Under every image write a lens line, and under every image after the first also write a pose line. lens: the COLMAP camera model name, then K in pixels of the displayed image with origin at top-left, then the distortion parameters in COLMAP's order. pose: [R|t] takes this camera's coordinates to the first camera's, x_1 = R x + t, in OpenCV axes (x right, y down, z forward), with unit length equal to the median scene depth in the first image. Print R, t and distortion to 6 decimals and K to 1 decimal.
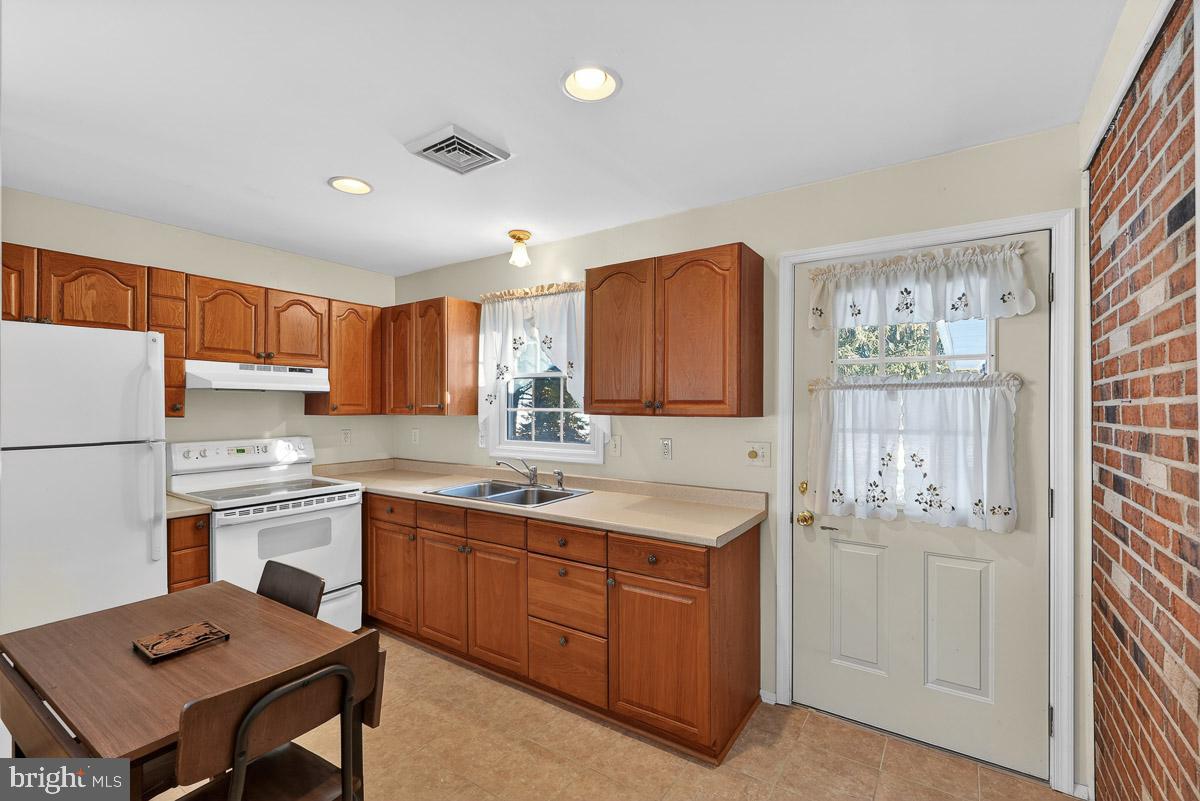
lens RADIAL K [[534.9, 0, 595.4], [0, 534.9, 402.8], [0, 0, 1]] dist [-0.000759, -0.000966]
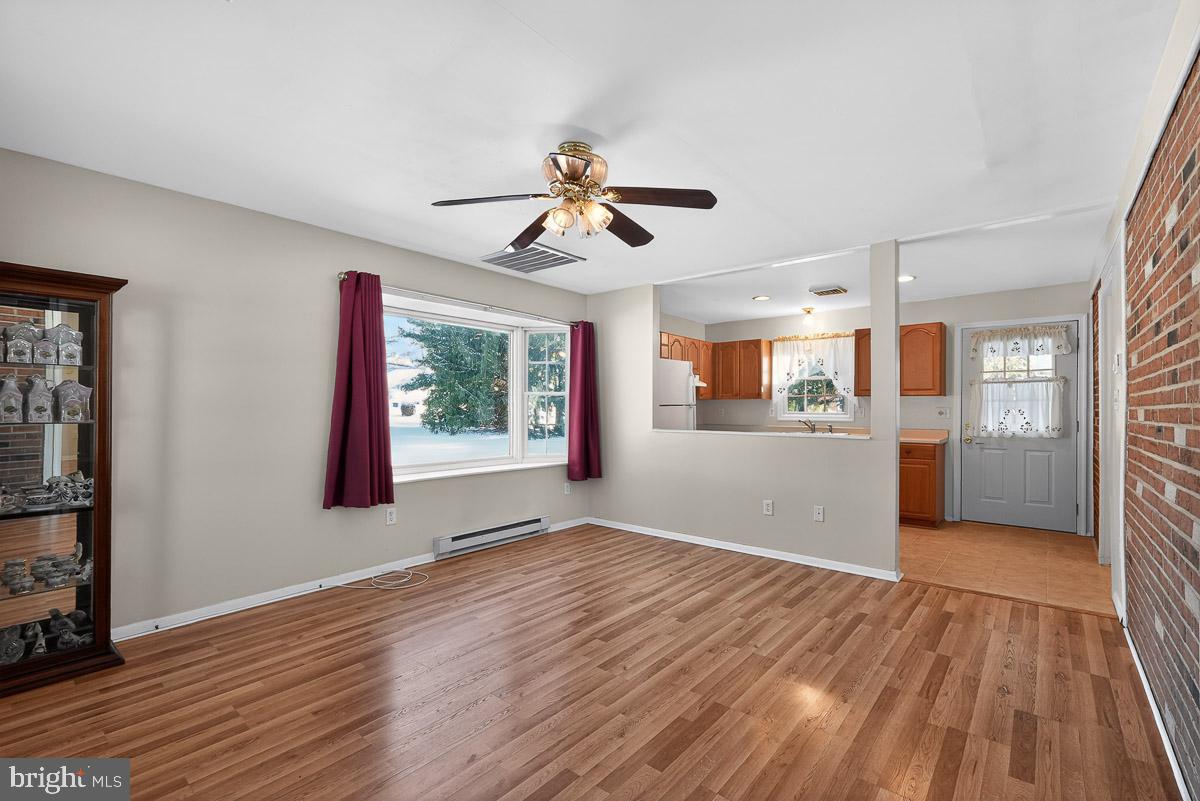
lens RADIAL K [[534.9, 0, 597.3], [0, 534.9, 406.4], [0, 0, 1]] dist [-0.000759, -0.000966]
pose [[0.994183, 0.004696, -0.107598, -1.010233], [-0.005159, 0.999979, -0.004029, 0.096004], [0.107576, 0.004561, 0.994186, -1.557735]]
